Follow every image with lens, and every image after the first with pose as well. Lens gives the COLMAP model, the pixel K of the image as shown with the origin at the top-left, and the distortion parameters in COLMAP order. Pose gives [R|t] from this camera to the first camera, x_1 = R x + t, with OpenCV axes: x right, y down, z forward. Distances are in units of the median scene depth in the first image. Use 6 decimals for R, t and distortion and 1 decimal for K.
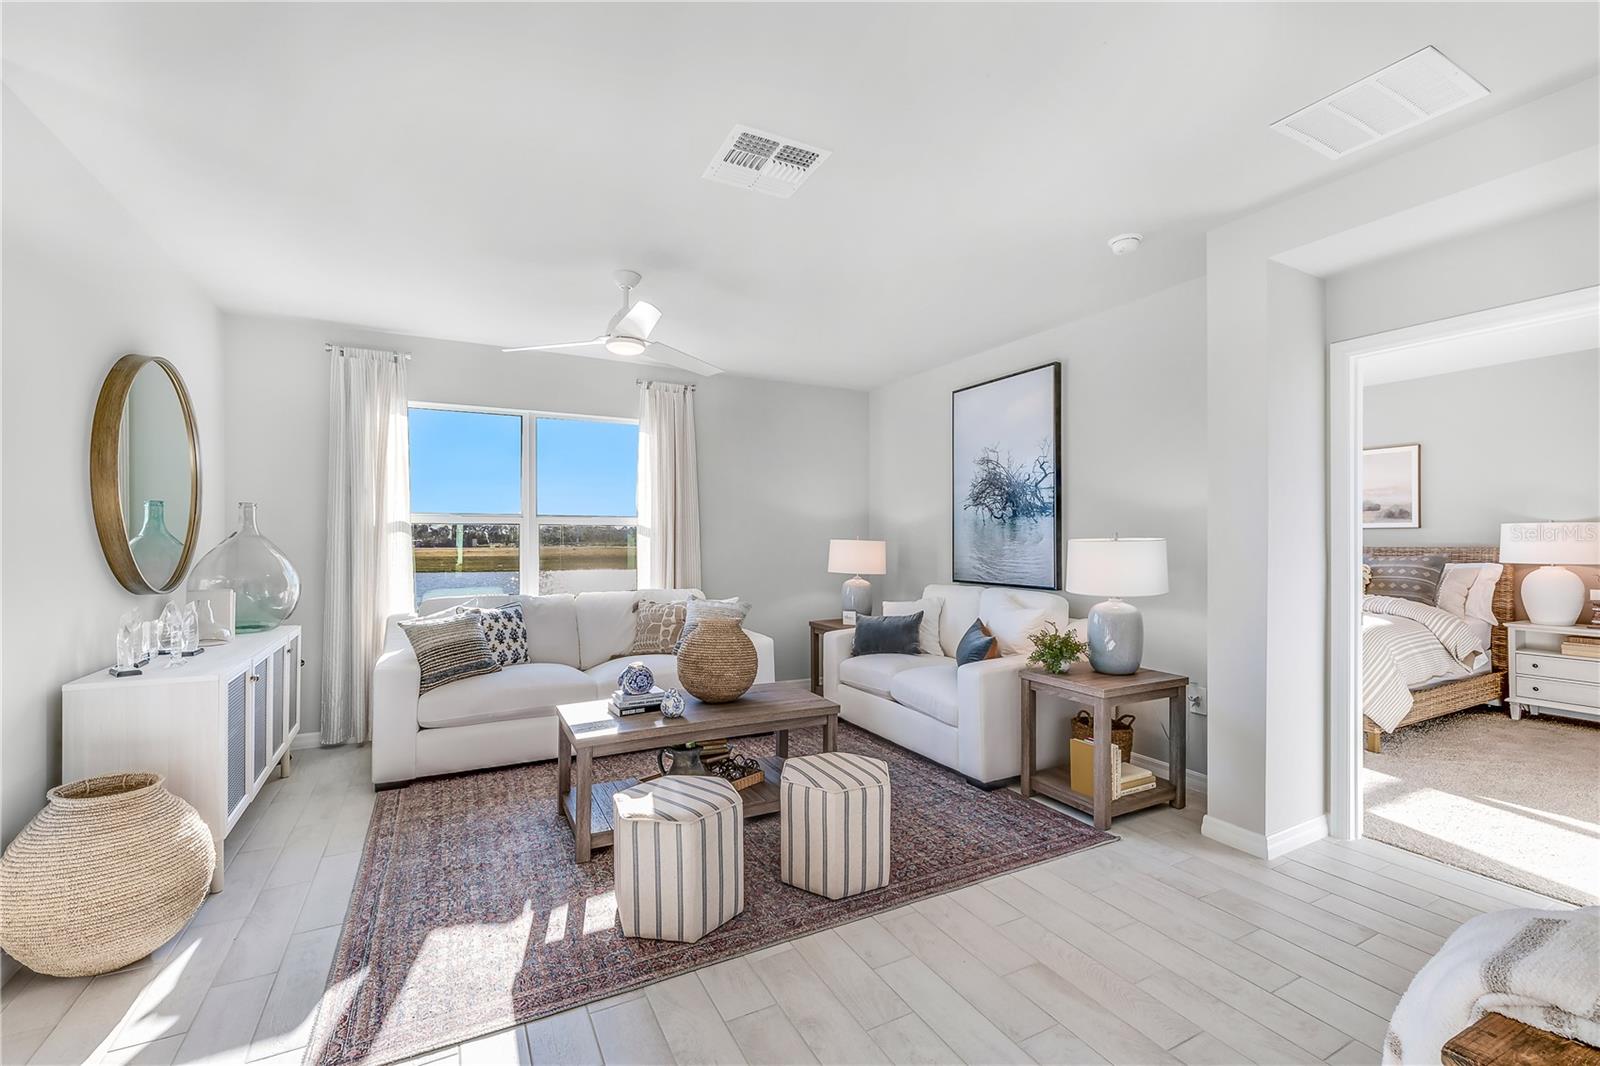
lens RADIAL K [[672.0, 0, 785.1], [0, 672.0, 541.2], [0, 0, 1]] dist [-0.003125, -0.000029]
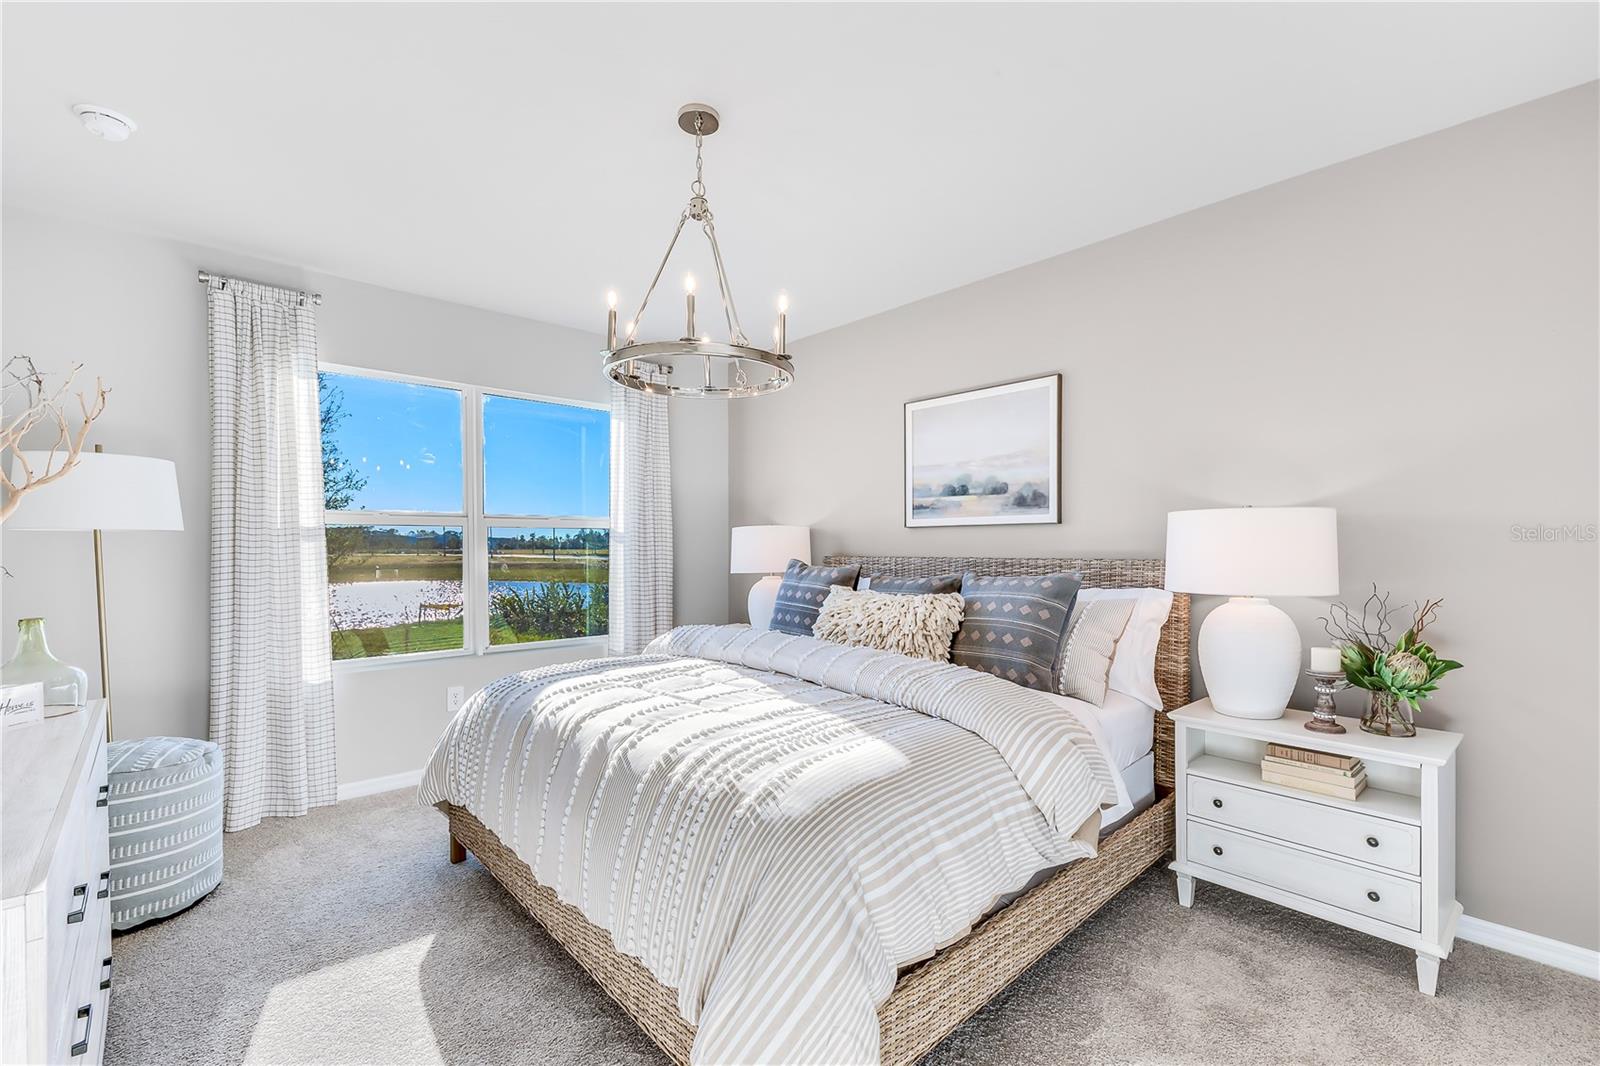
lens RADIAL K [[650.8, 0, 812.6], [0, 650.8, 562.1], [0, 0, 1]] dist [-0.003174, 0.000259]
pose [[0.959320, -0.000455, 0.282322, 0.096548], [-0.004446, 0.999850, 0.016721, 0.000653], [-0.282287, -0.017296, 0.959174, 0.086833]]
